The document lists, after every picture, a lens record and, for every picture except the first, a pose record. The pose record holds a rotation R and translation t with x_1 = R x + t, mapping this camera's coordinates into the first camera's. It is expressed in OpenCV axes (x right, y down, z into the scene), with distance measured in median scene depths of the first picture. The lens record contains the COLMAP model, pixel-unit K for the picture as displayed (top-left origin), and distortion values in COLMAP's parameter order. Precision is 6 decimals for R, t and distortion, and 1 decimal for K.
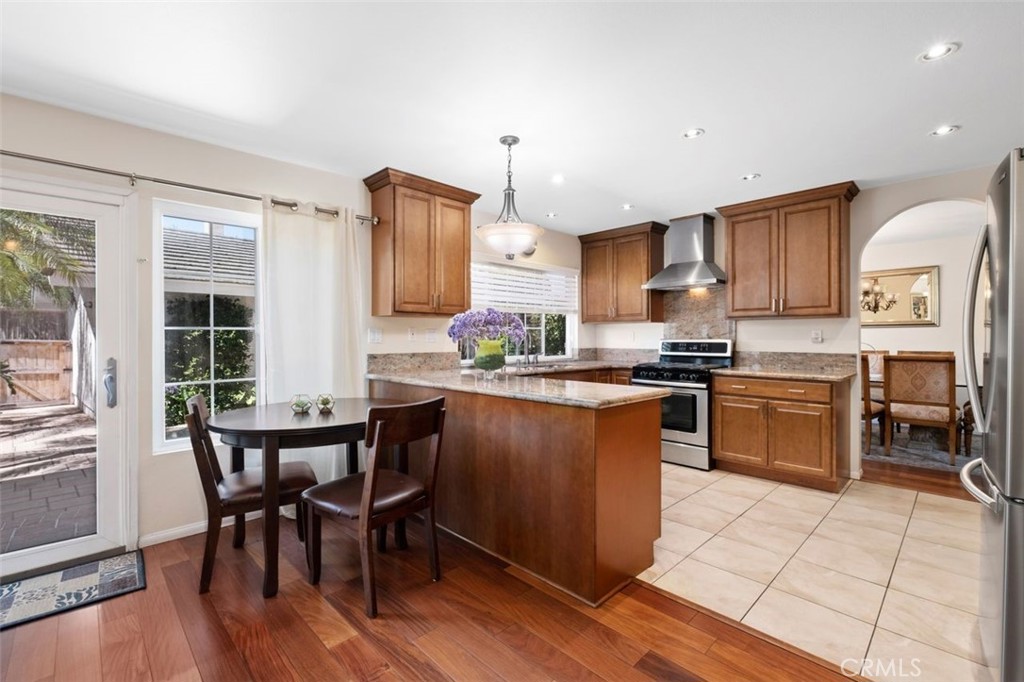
lens RADIAL K [[448.0, 0, 509.9], [0, 448.0, 336.3], [0, 0, 1]] dist [-0.008505, 0.001488]
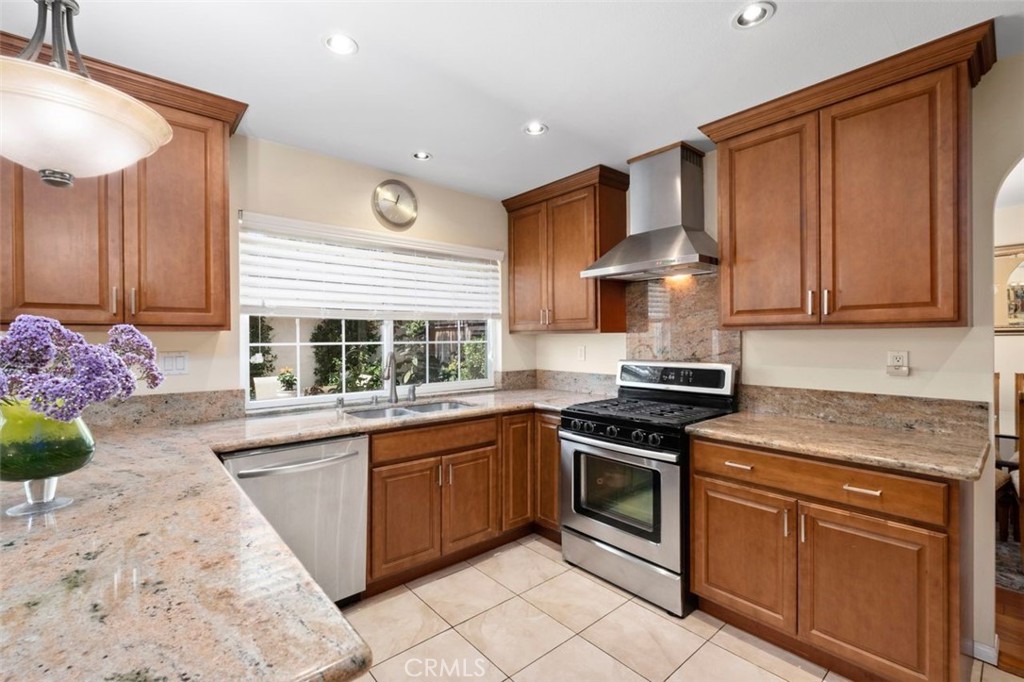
lens RADIAL K [[448.0, 0, 510.2], [0, 448.0, 337.6], [0, 0, 1]] dist [-0.008505, 0.001488]
pose [[0.998128, -0.004775, -0.060978, 0.272971], [0.004882, 0.999987, 0.001605, -0.031546], [0.060970, -0.001900, 0.998138, 0.458110]]
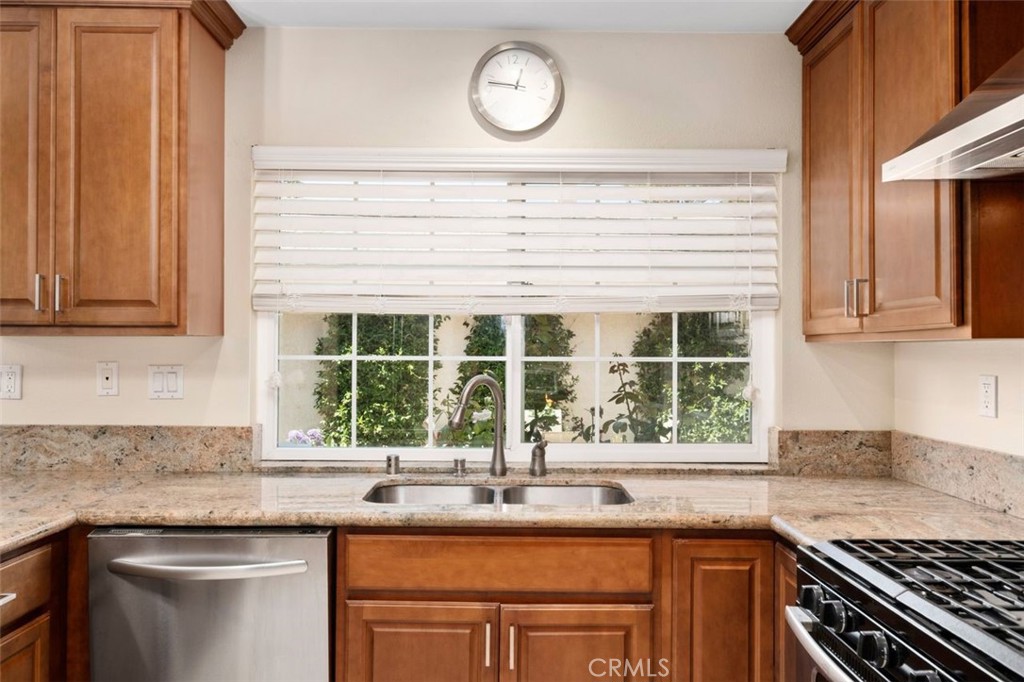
lens RADIAL K [[759.5, 0, 511.4], [0, 759.5, 340.6], [0, 0, 1]] dist [0.003461, 0.002733]
pose [[0.723273, -0.004375, -0.690548, 0.479725], [-0.004898, 0.999922, -0.011466, -0.030160], [0.690545, 0.011676, 0.723195, 0.716329]]
